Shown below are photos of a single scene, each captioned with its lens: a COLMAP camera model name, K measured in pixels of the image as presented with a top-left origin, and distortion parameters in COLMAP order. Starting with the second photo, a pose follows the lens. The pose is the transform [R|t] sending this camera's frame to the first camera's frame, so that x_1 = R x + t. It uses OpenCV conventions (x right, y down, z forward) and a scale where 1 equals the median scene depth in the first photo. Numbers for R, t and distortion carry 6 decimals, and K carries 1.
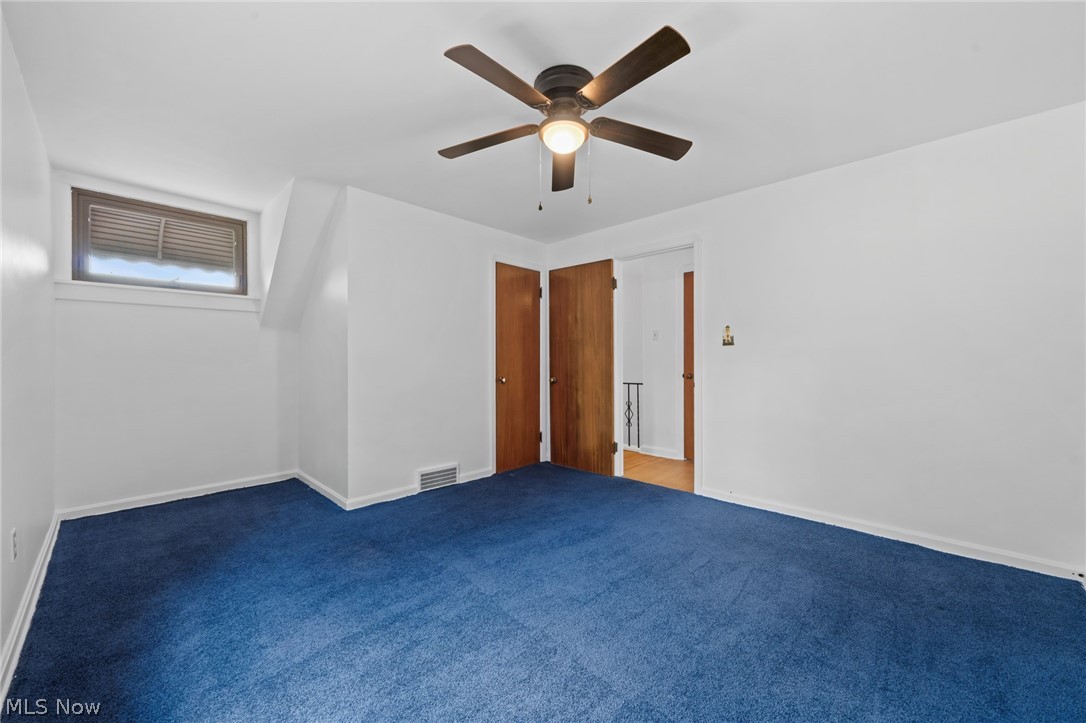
lens RADIAL K [[416.5, 0, 545.5], [0, 416.5, 362.8], [0, 0, 1]] dist [0.000770, -0.000299]
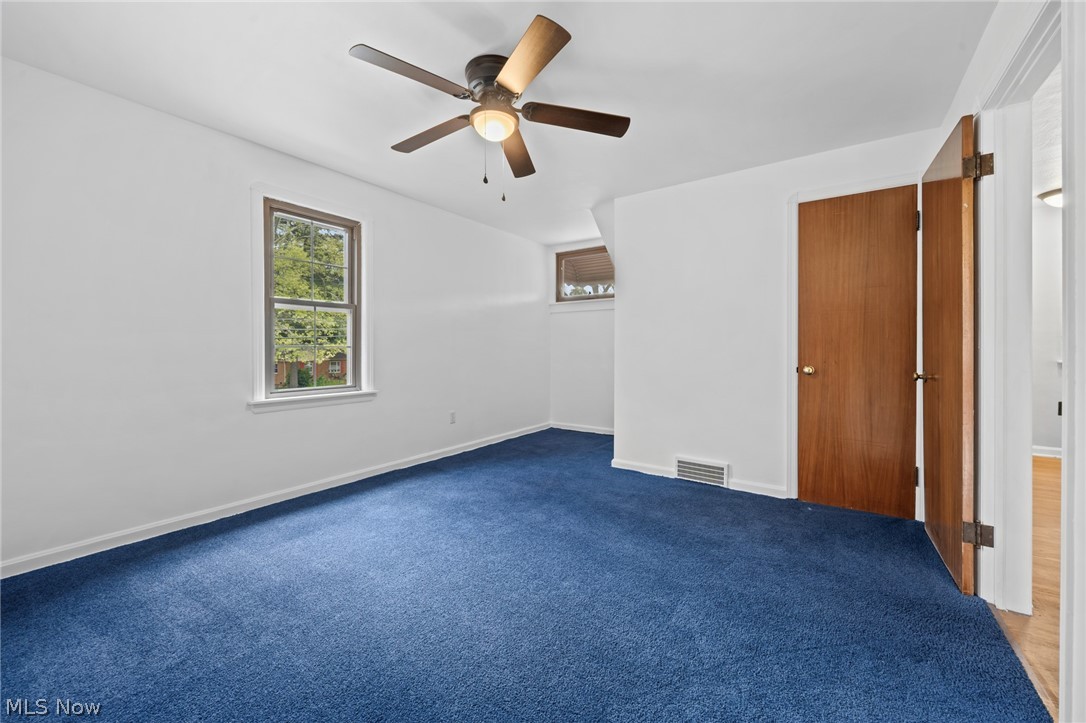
lens RADIAL K [[416.5, 0, 542.7], [0, 416.5, 352.0], [0, 0, 1]] dist [0.000770, -0.000299]
pose [[0.152517, 0.012456, -0.988222, 0.574738], [-0.001258, 0.999922, 0.012409, 0.003662], [0.988300, -0.000649, 0.152521, 0.508157]]
